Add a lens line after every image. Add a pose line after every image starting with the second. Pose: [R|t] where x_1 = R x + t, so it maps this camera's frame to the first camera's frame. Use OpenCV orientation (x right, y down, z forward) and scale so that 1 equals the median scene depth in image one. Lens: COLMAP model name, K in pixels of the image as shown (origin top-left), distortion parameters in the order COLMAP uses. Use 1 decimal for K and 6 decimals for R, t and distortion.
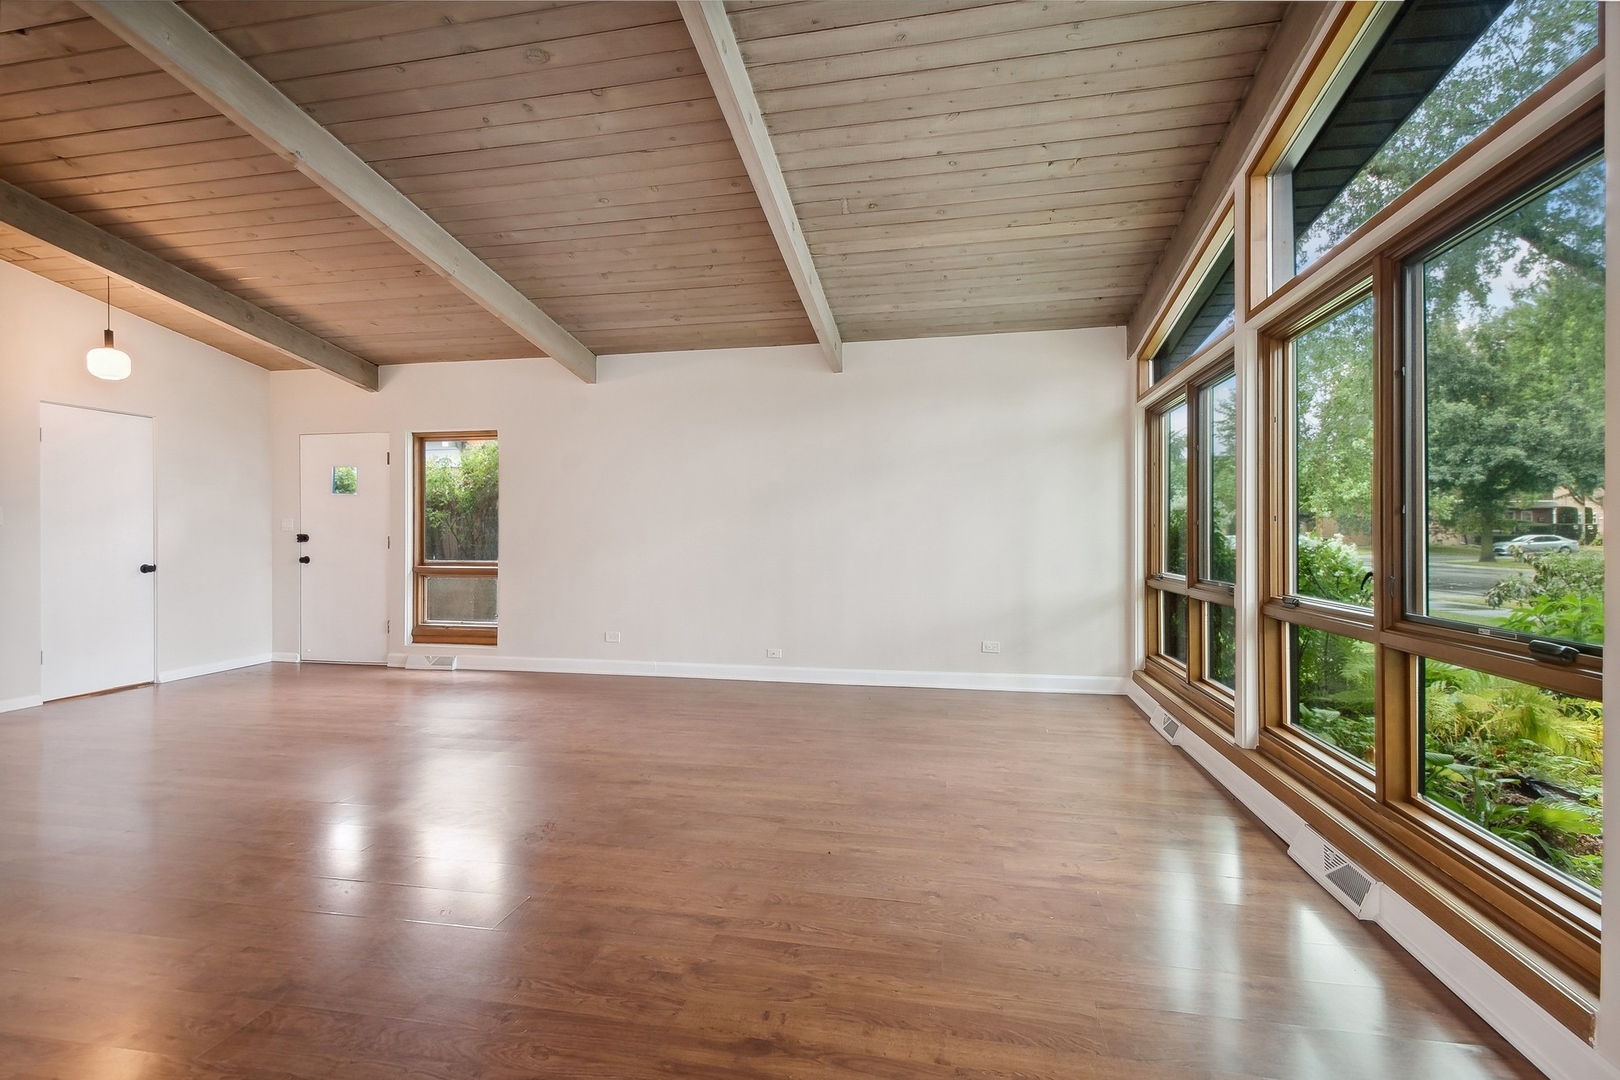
lens RADIAL K [[733.9, 0, 817.4], [0, 733.9, 531.2], [0, 0, 1]] dist [-0.002969, -0.000444]
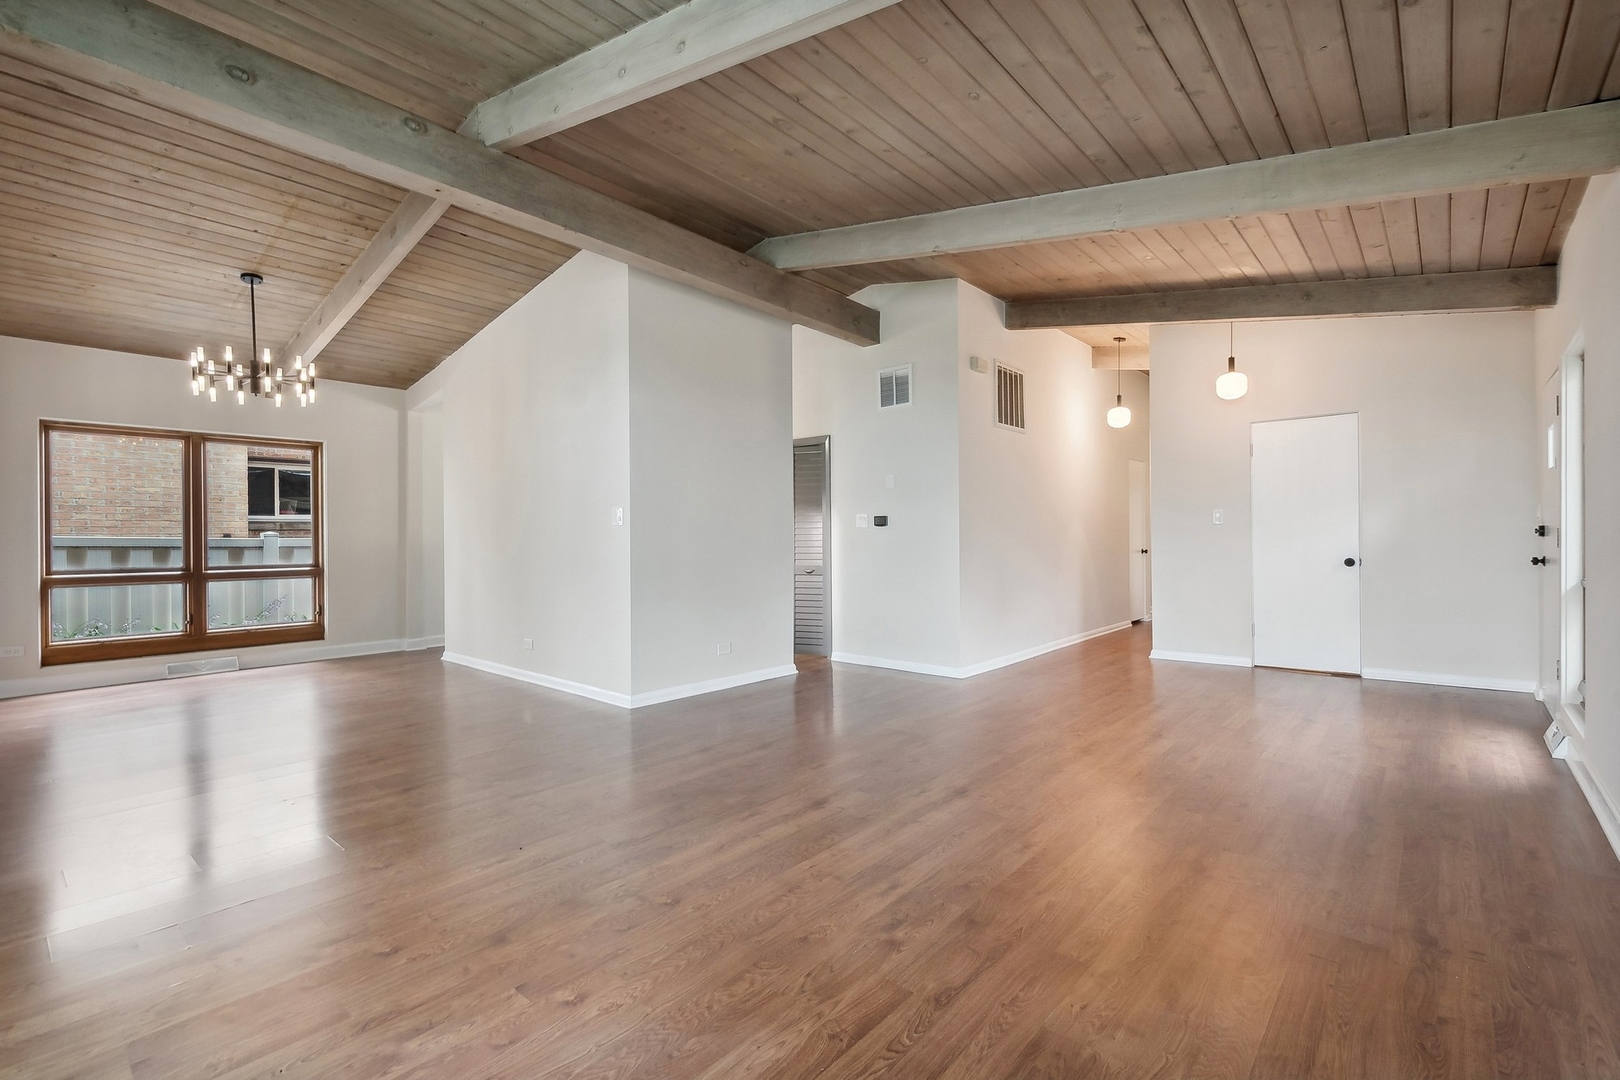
lens RADIAL K [[719.2, 0, 832.5], [0, 719.2, 536.0], [0, 0, 1]] dist [0.006344, -0.000726]
pose [[-0.493345, 0.006741, -0.869808, 0.477928], [0.012494, 0.999922, 0.000664, 0.008012], [0.869744, -0.010540, -0.493390, 1.338712]]
